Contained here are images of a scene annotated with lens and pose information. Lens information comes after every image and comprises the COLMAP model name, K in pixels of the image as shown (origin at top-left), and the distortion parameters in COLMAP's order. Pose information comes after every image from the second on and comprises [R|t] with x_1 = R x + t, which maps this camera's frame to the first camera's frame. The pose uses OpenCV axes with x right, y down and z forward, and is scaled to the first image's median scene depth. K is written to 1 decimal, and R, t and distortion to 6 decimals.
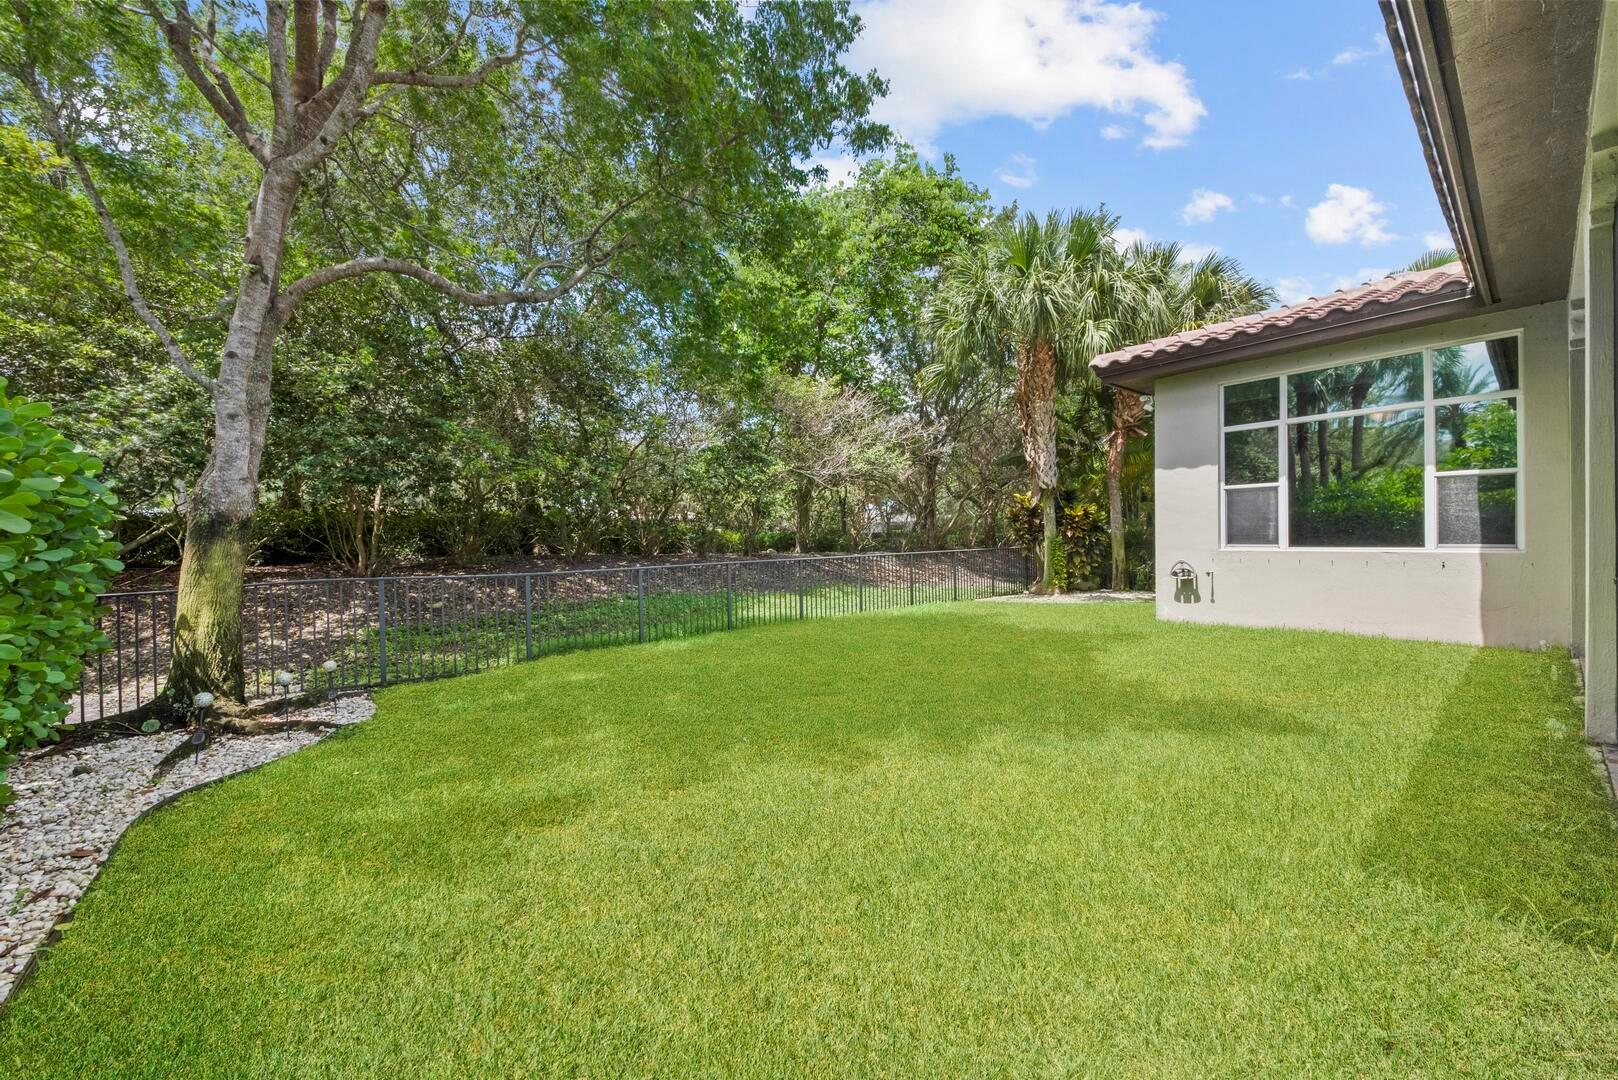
lens RADIAL K [[593.6, 0, 809.0], [0, 593.6, 540.0], [0, 0, 1]] dist [0.020191, -0.000031]
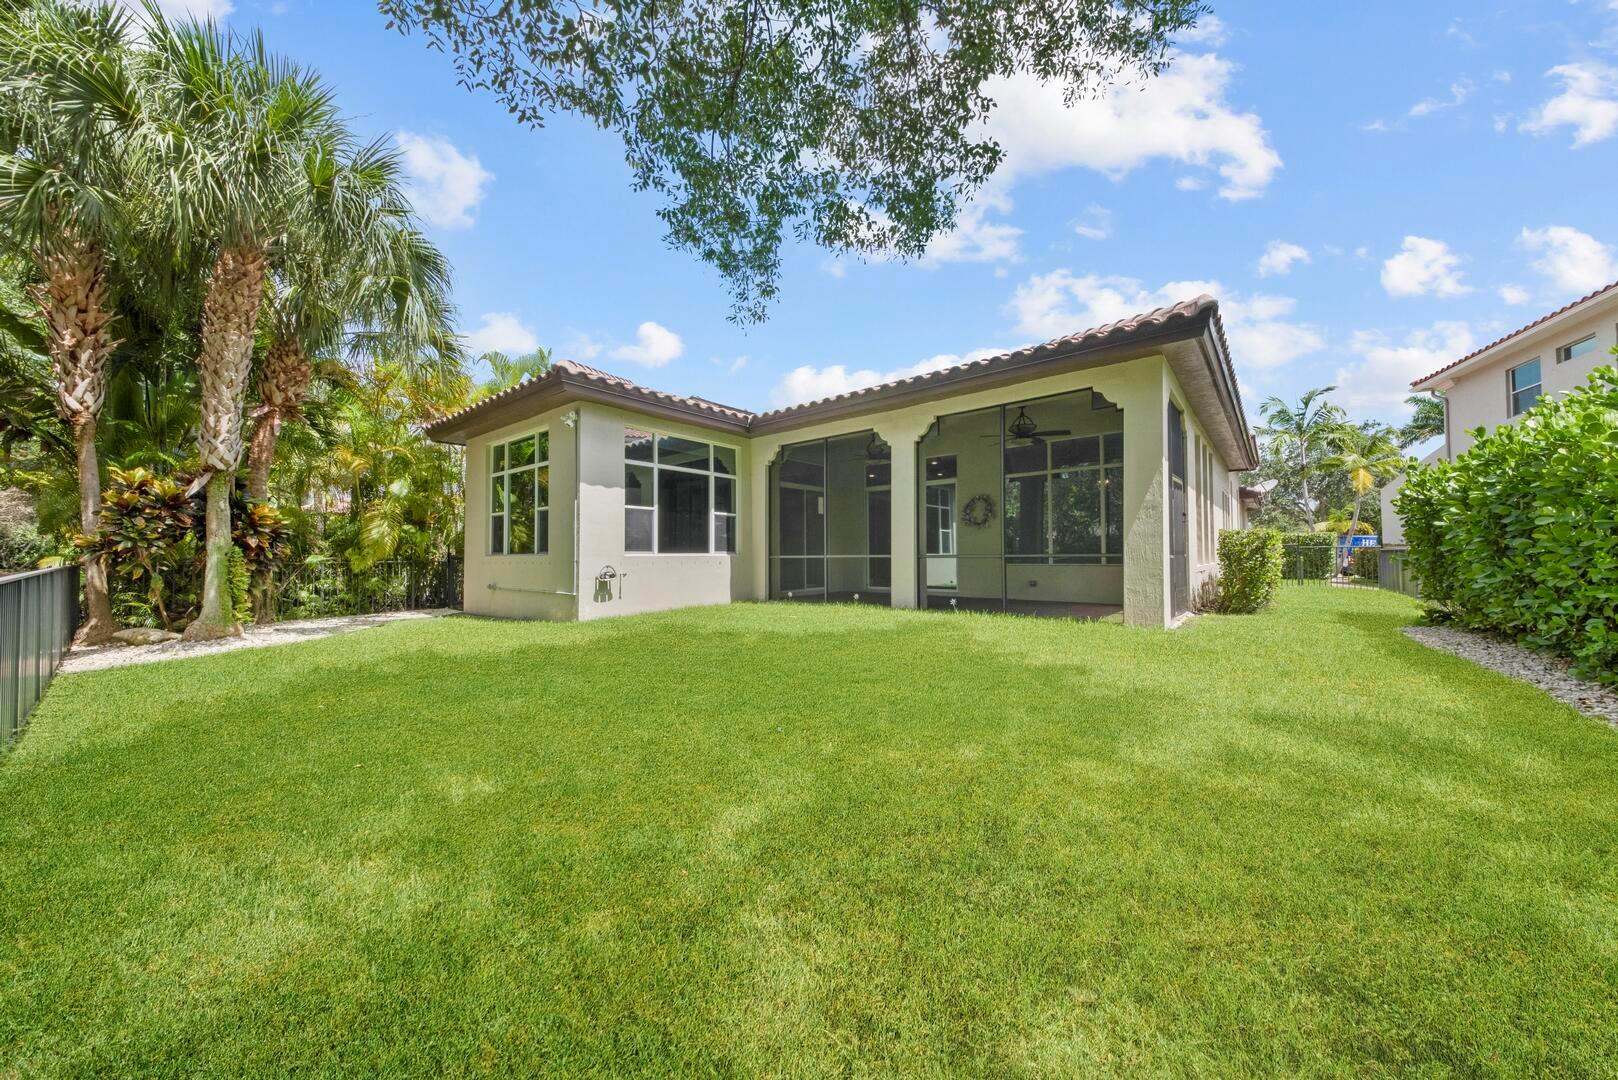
lens RADIAL K [[564.9, 0, 809.0], [0, 564.9, 540.0], [0, 0, 1]] dist [-0.000320, -0.000029]
pose [[-0.194144, 0.041381, 0.980100, -0.321730], [0.010940, 0.999139, -0.040018, 0.020597], [-0.980912, 0.002953, -0.194429, 0.502723]]
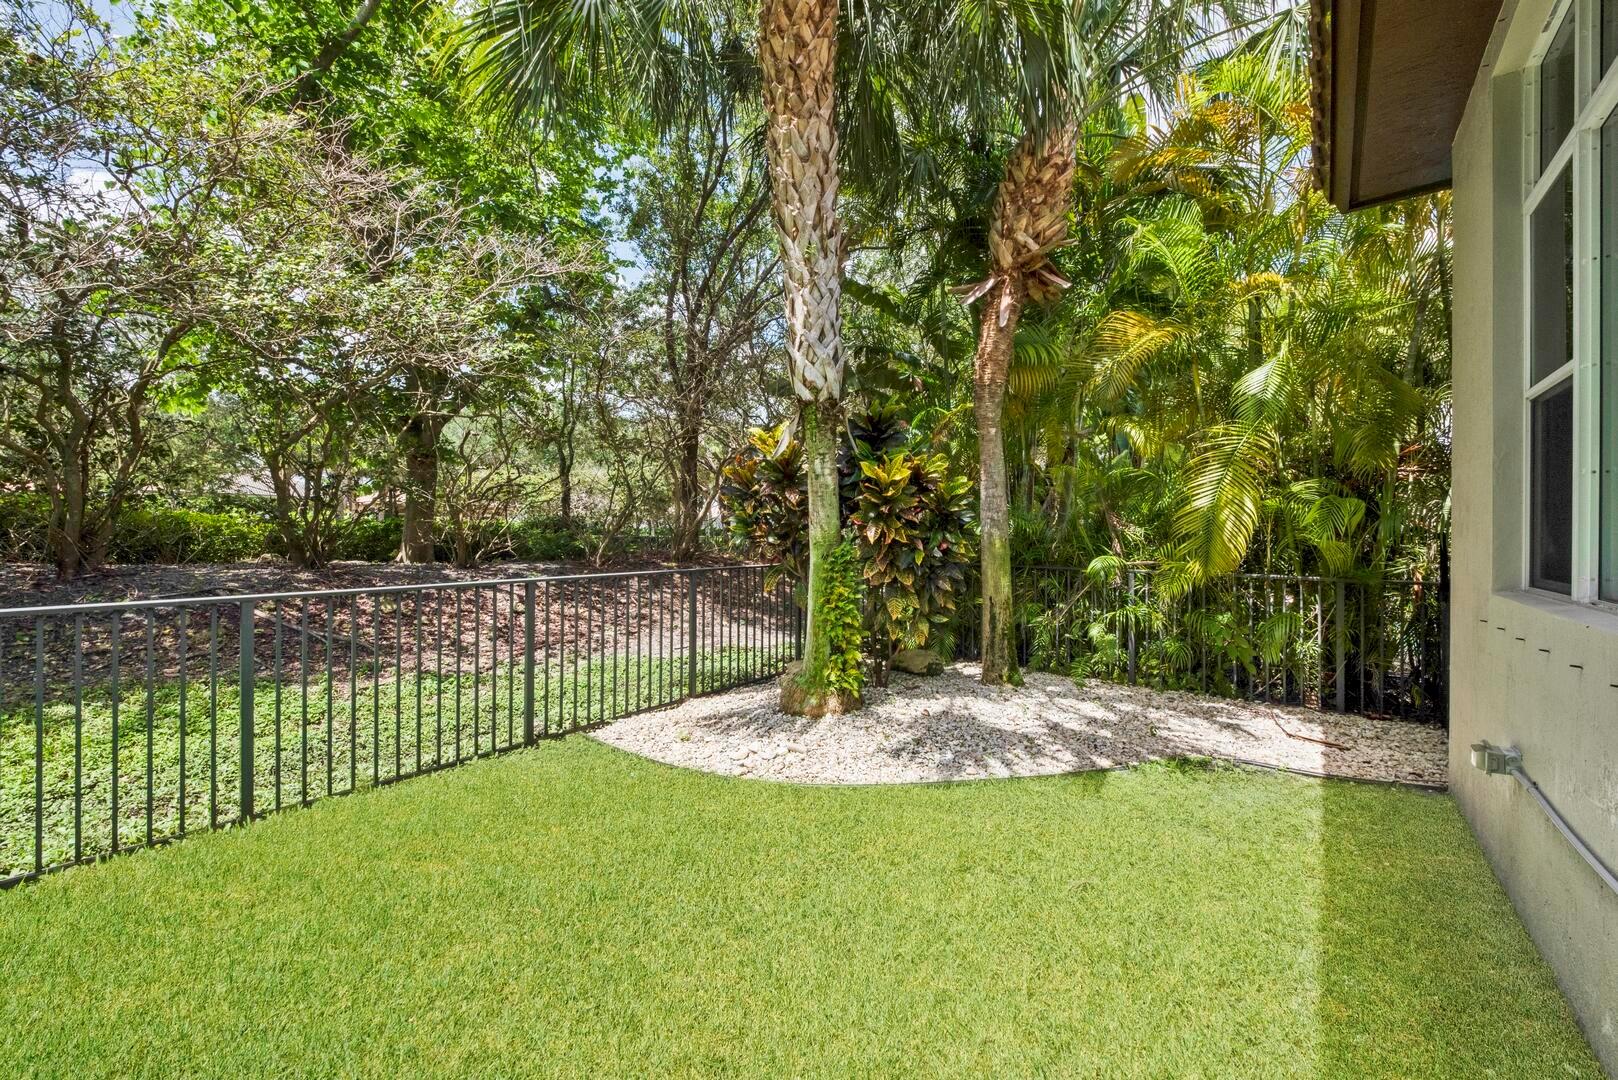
lens RADIAL K [[605.8, 0, 809.0], [0, 605.8, 540.0], [0, 0, 1]] dist [0.001027, 0.000020]
pose [[0.978718, 0.015983, 0.204588, 0.329234], [-0.017850, 0.999814, 0.007282, -0.009151], [-0.204434, -0.010779, 0.978821, 0.664434]]
